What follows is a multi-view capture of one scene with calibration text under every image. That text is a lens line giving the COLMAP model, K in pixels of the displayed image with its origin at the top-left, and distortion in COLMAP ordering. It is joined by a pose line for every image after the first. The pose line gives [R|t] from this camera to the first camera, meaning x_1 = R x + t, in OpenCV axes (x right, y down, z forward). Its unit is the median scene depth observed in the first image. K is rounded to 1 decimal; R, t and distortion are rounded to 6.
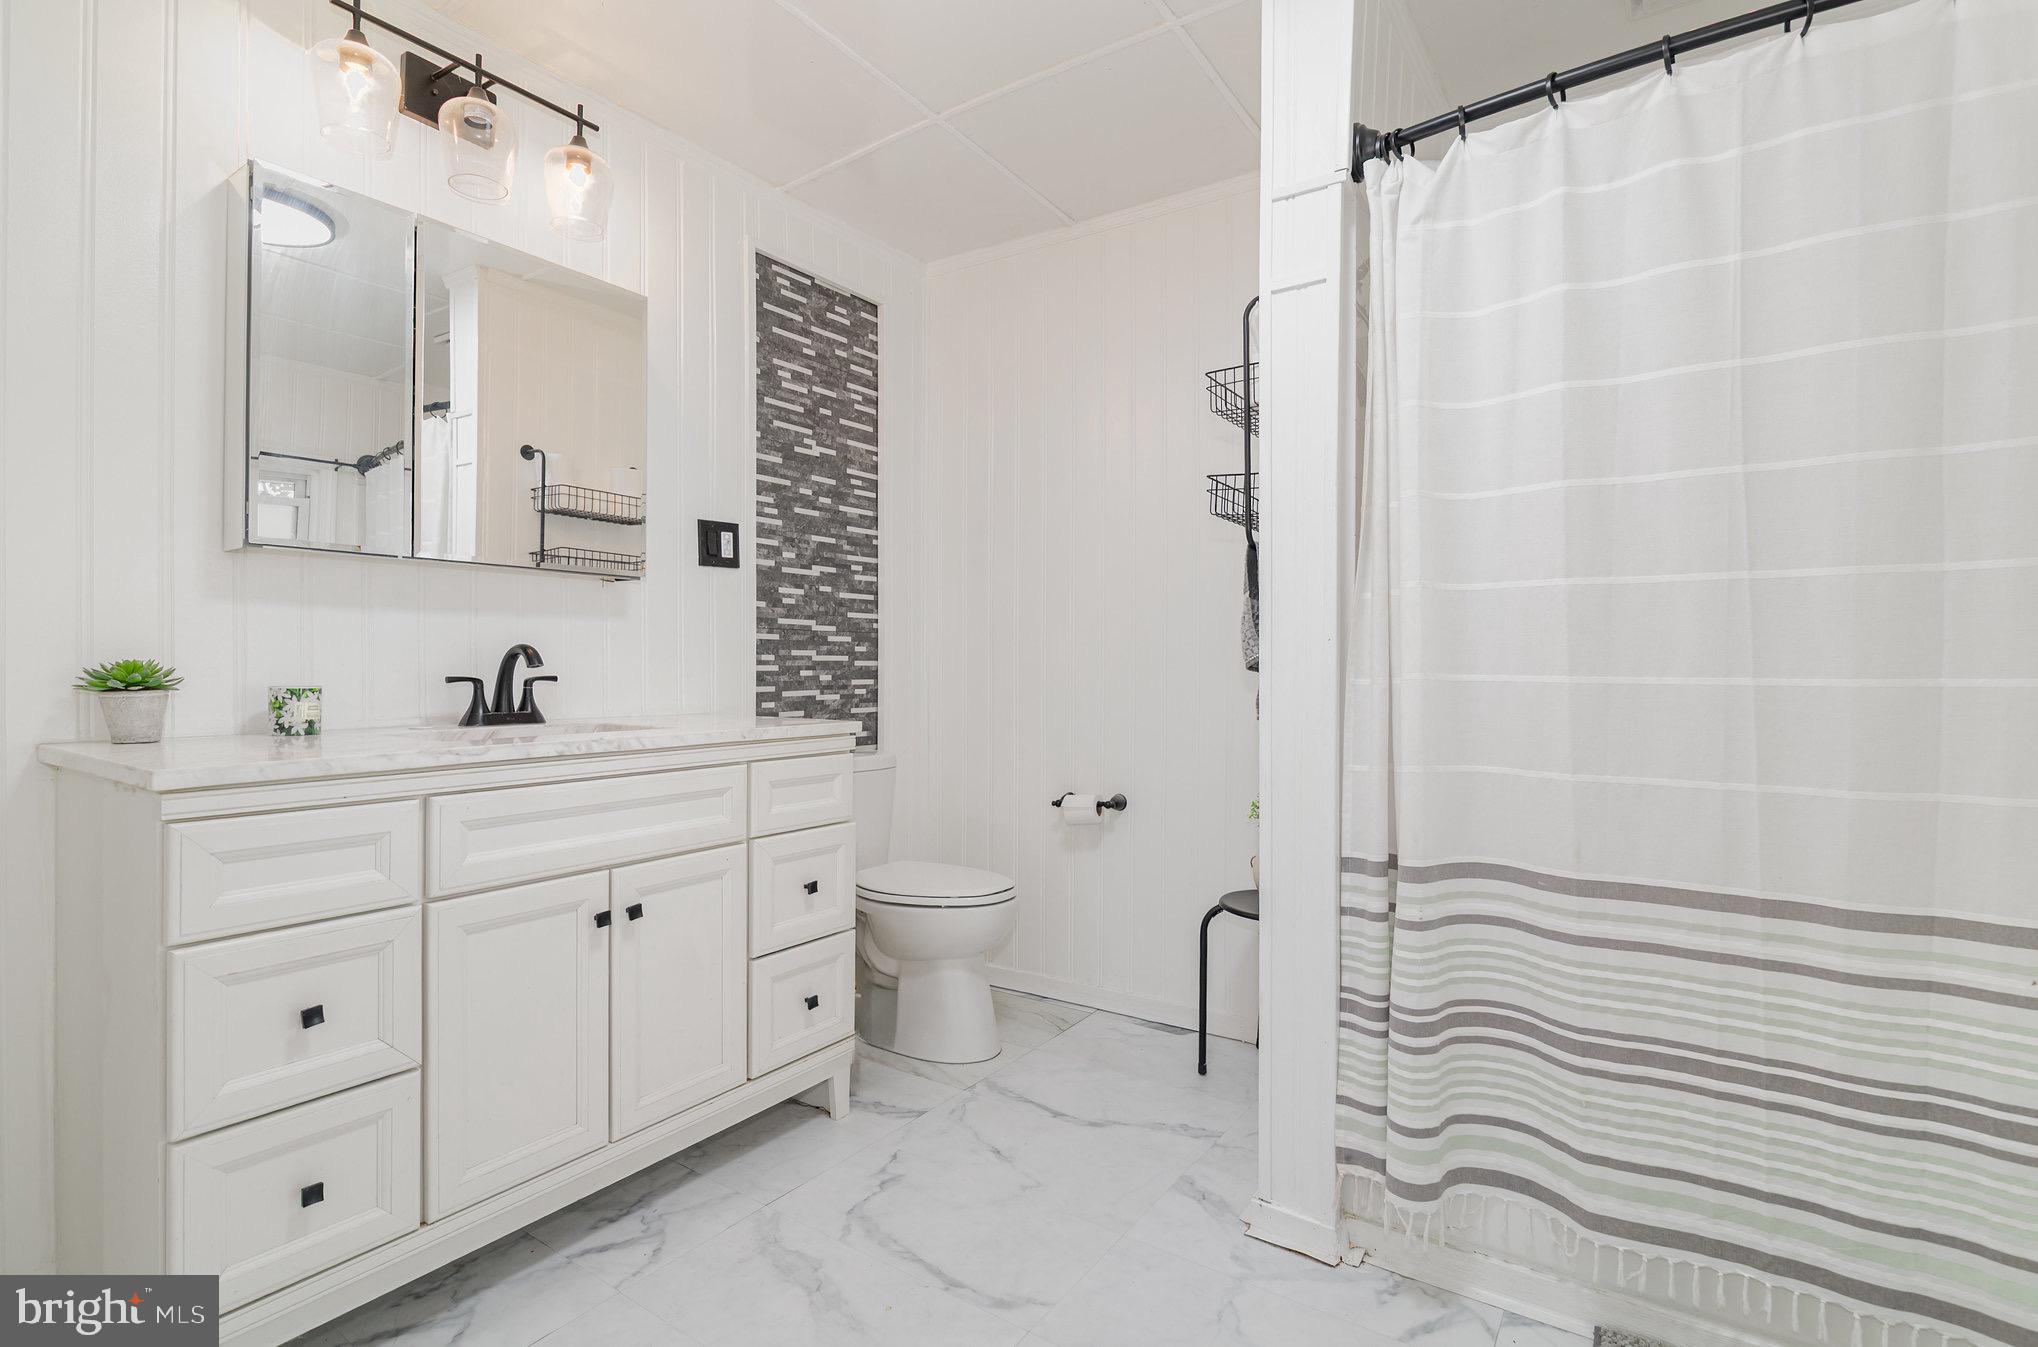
lens RADIAL K [[959.3, 0, 1017.3], [0, 959.3, 664.2], [0, 0, 1]] dist [-0.014024, 0.001523]
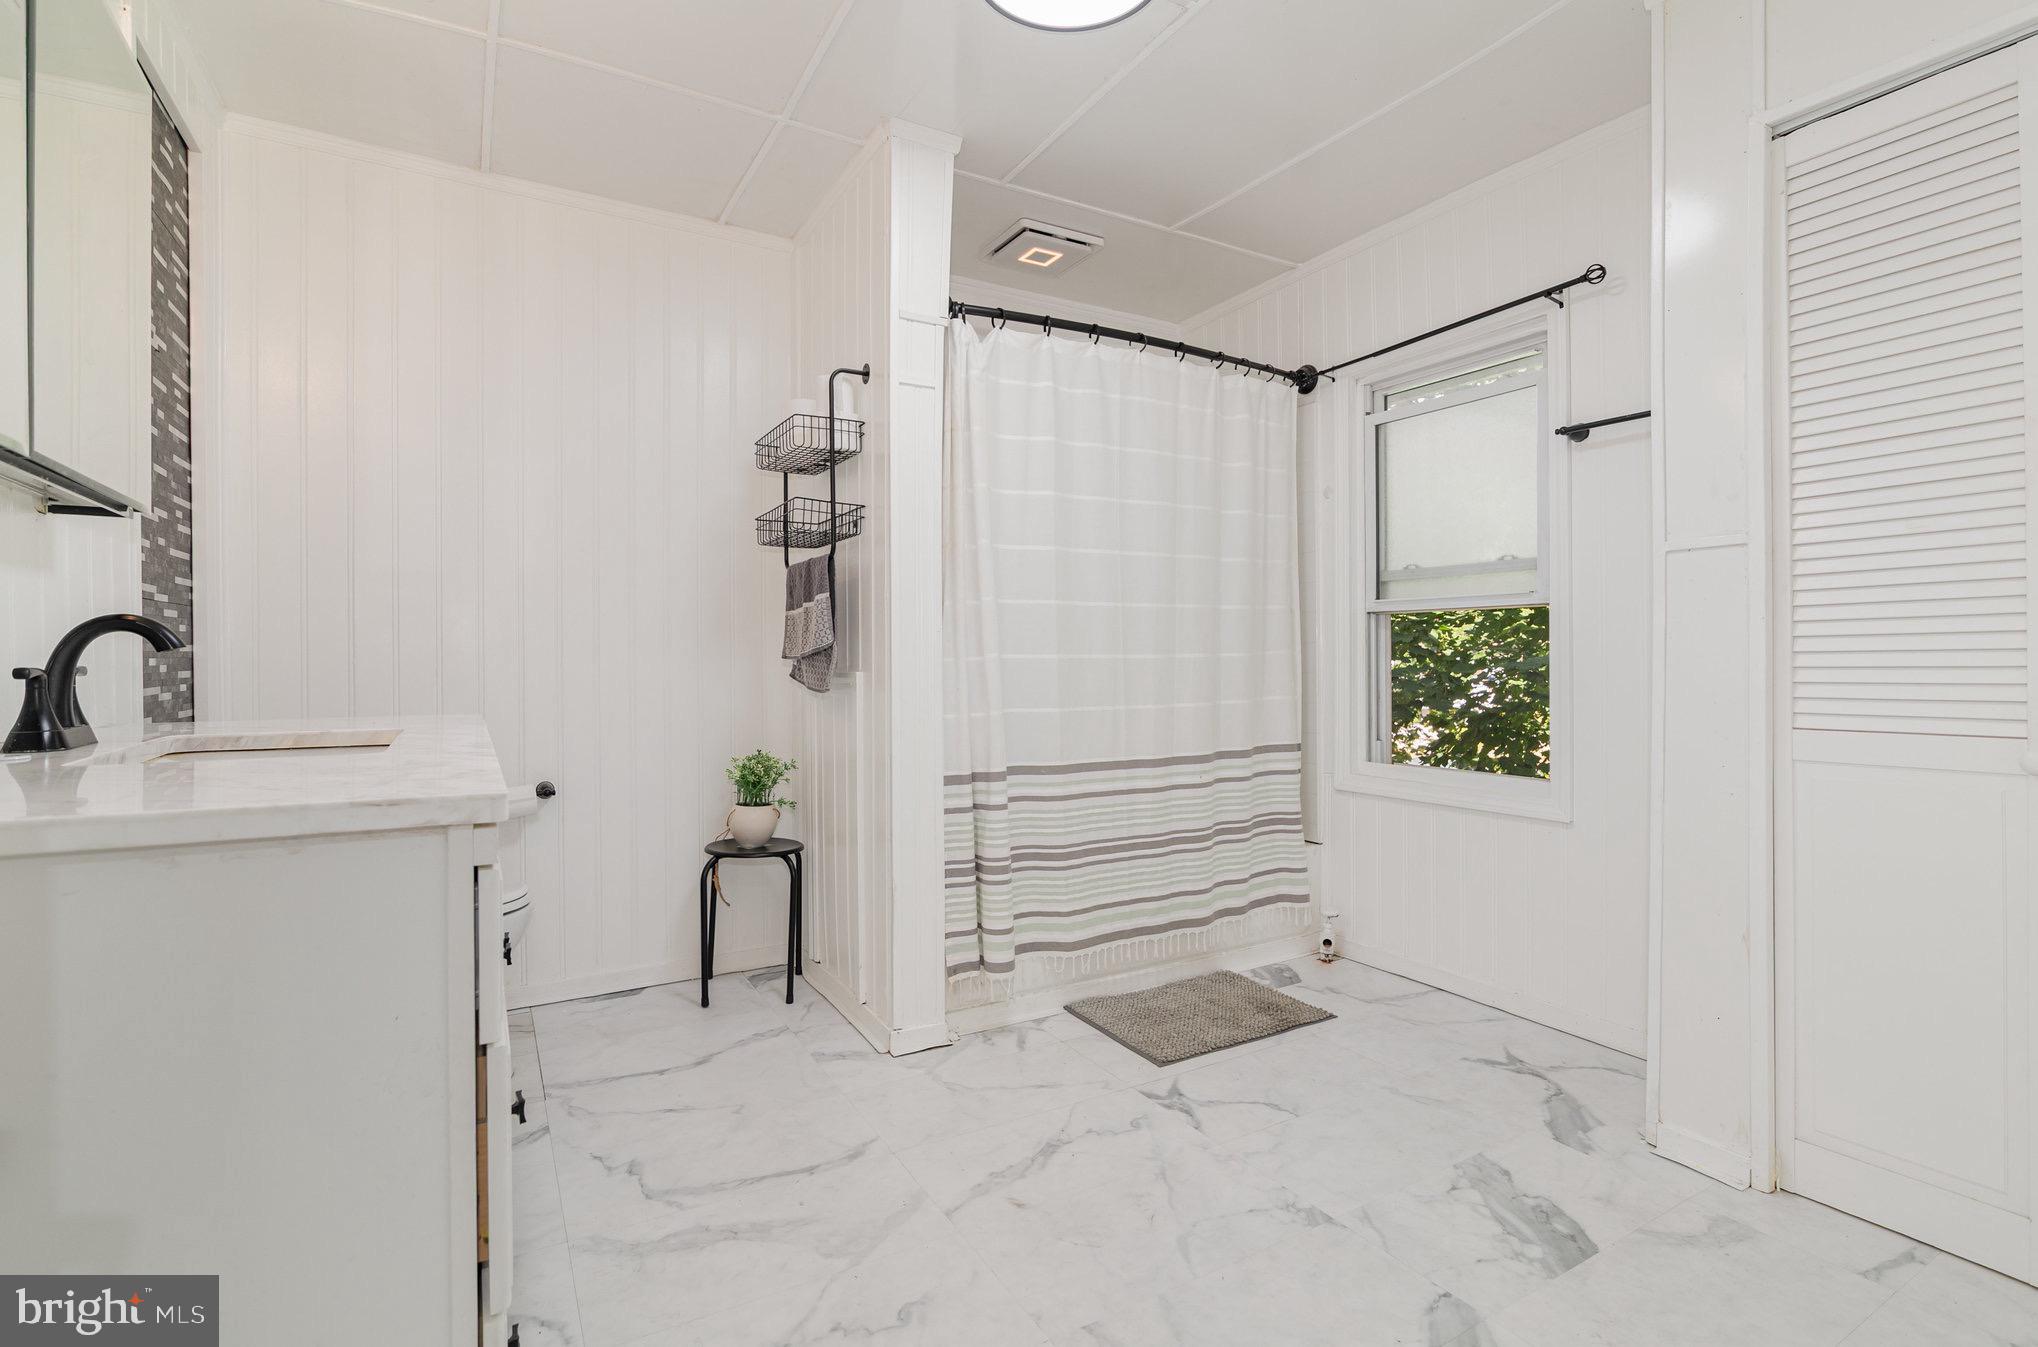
lens RADIAL K [[959.3, 0, 1016.9], [0, 959.3, 667.8], [0, 0, 1]] dist [-0.014024, 0.001523]
pose [[0.433665, -0.015661, 0.900938, -1.006012], [0.002811, 0.999868, 0.016027, 0.007787], [-0.901070, -0.004418, 0.433652, 0.253112]]
